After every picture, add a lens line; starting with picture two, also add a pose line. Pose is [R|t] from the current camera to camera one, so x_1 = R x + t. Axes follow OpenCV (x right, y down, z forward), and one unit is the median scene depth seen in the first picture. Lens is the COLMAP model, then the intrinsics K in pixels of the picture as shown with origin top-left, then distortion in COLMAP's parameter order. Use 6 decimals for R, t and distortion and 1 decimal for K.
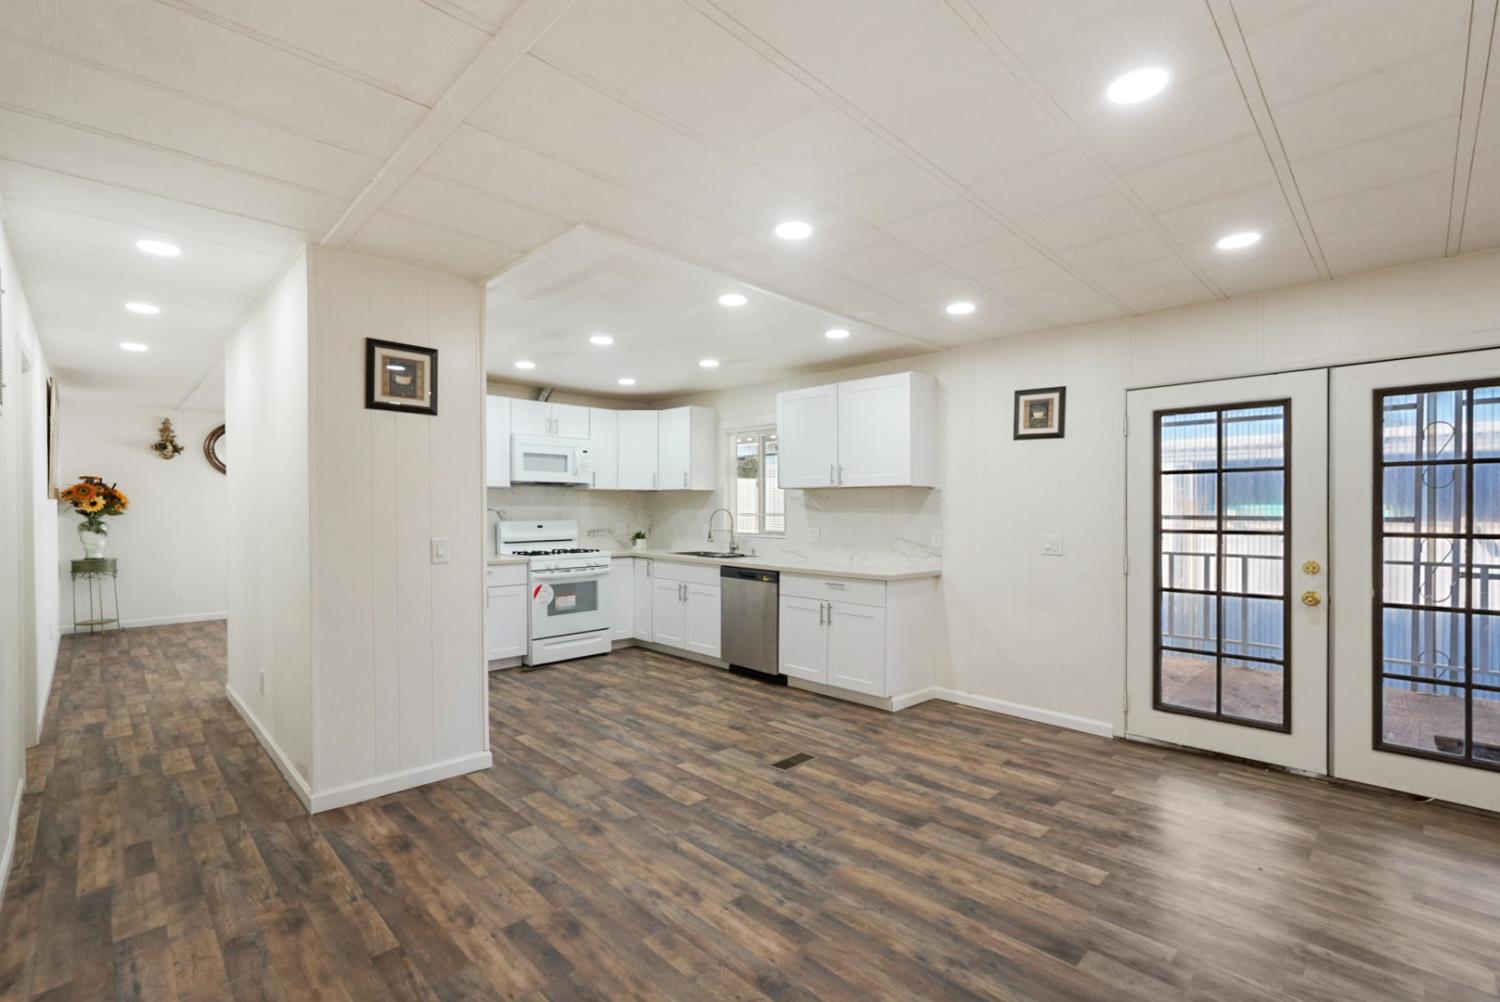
lens RADIAL K [[671.8, 0, 762.5], [0, 671.8, 516.6], [0, 0, 1]] dist [-0.011792, 0.005132]
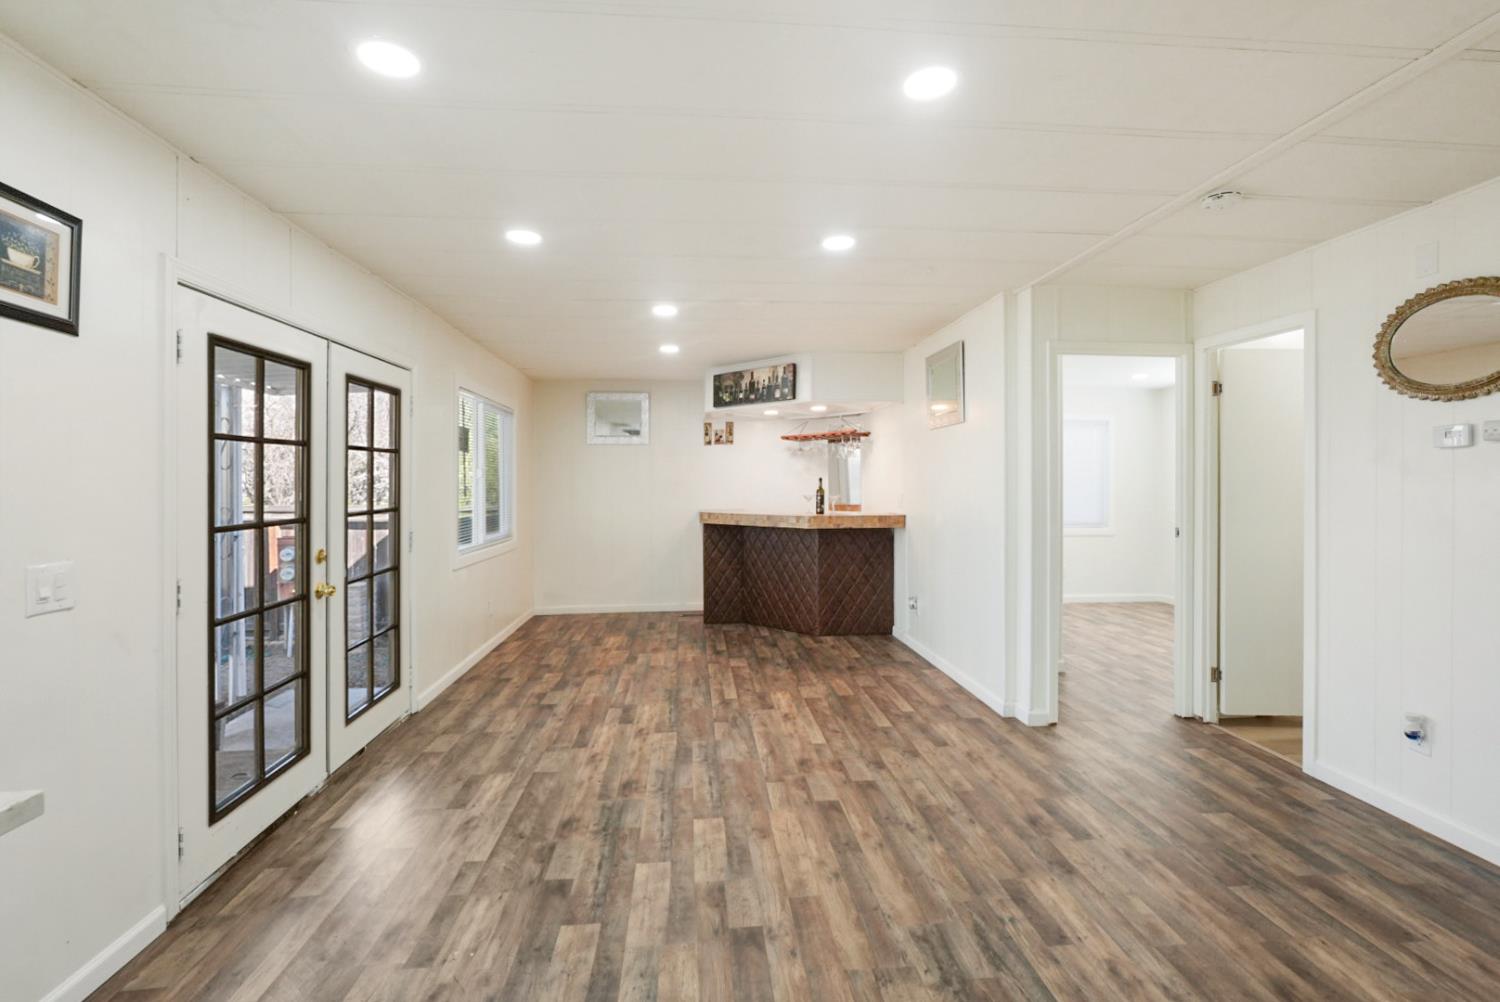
lens RADIAL K [[671.8, 0, 742.5], [0, 671.8, 480.5], [0, 0, 1]] dist [-0.011792, 0.005132]
pose [[-0.755156, 0.002130, 0.655542, -0.155005], [0.009956, 0.999917, 0.008220, -0.021996], [-0.655469, 0.012734, -0.755114, 1.007418]]
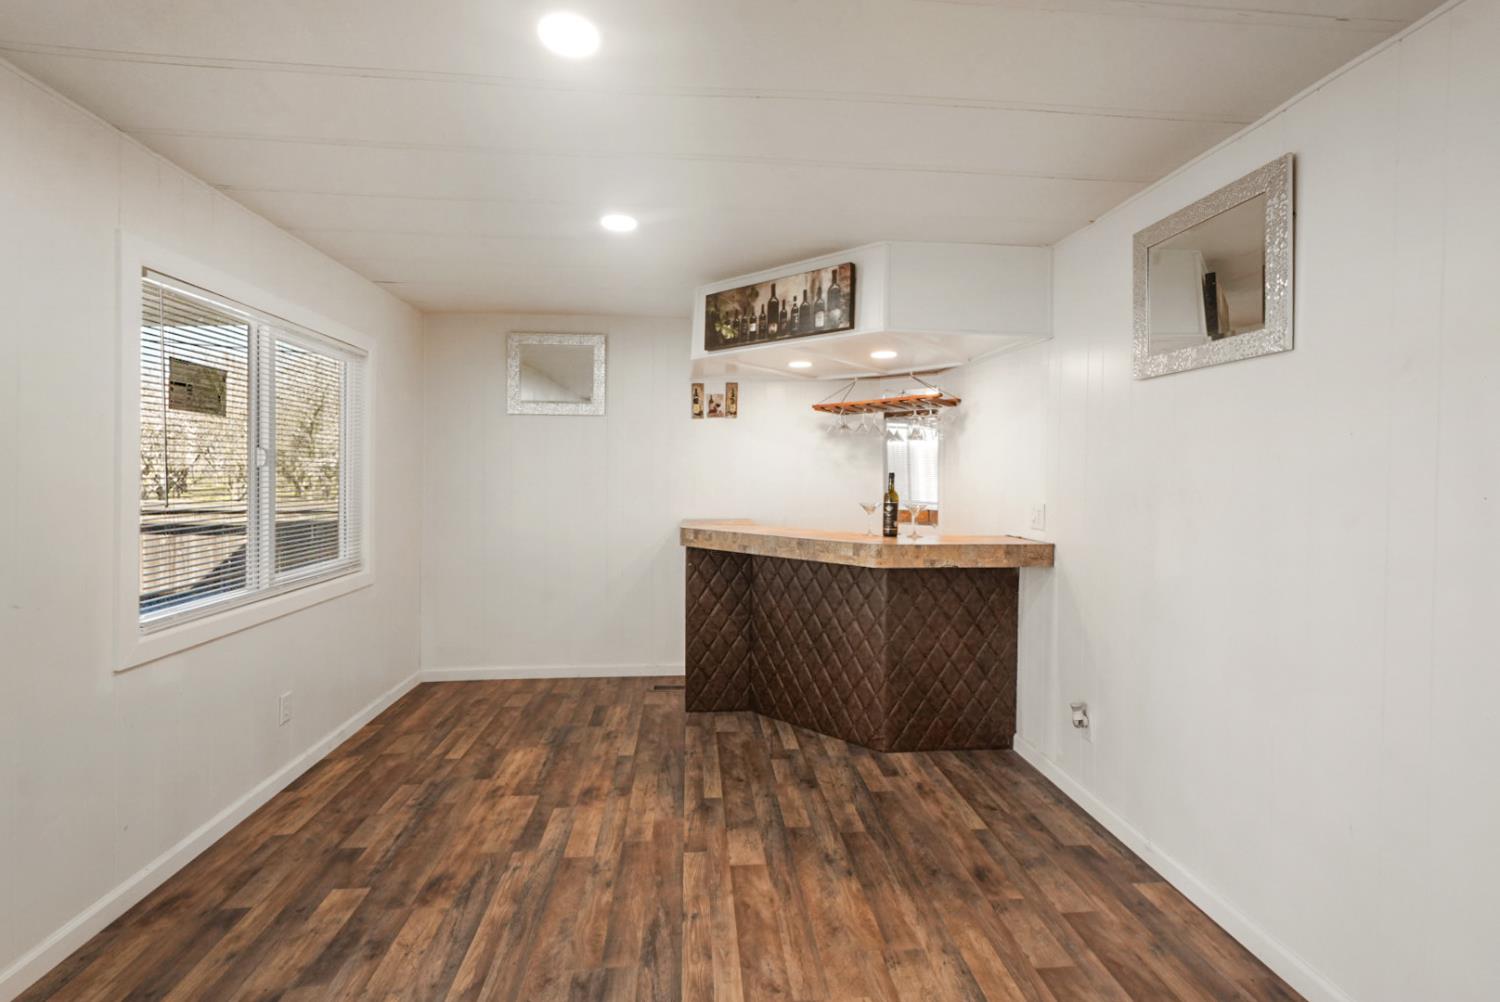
lens RADIAL K [[671.8, 0, 751.8], [0, 671.8, 473.9], [0, 0, 1]] dist [-0.011792, 0.005132]
pose [[-0.764929, -0.012255, 0.643999, 0.249202], [-0.002662, 0.999871, 0.015865, -0.025627], [-0.644110, 0.010422, -0.764862, 0.564346]]
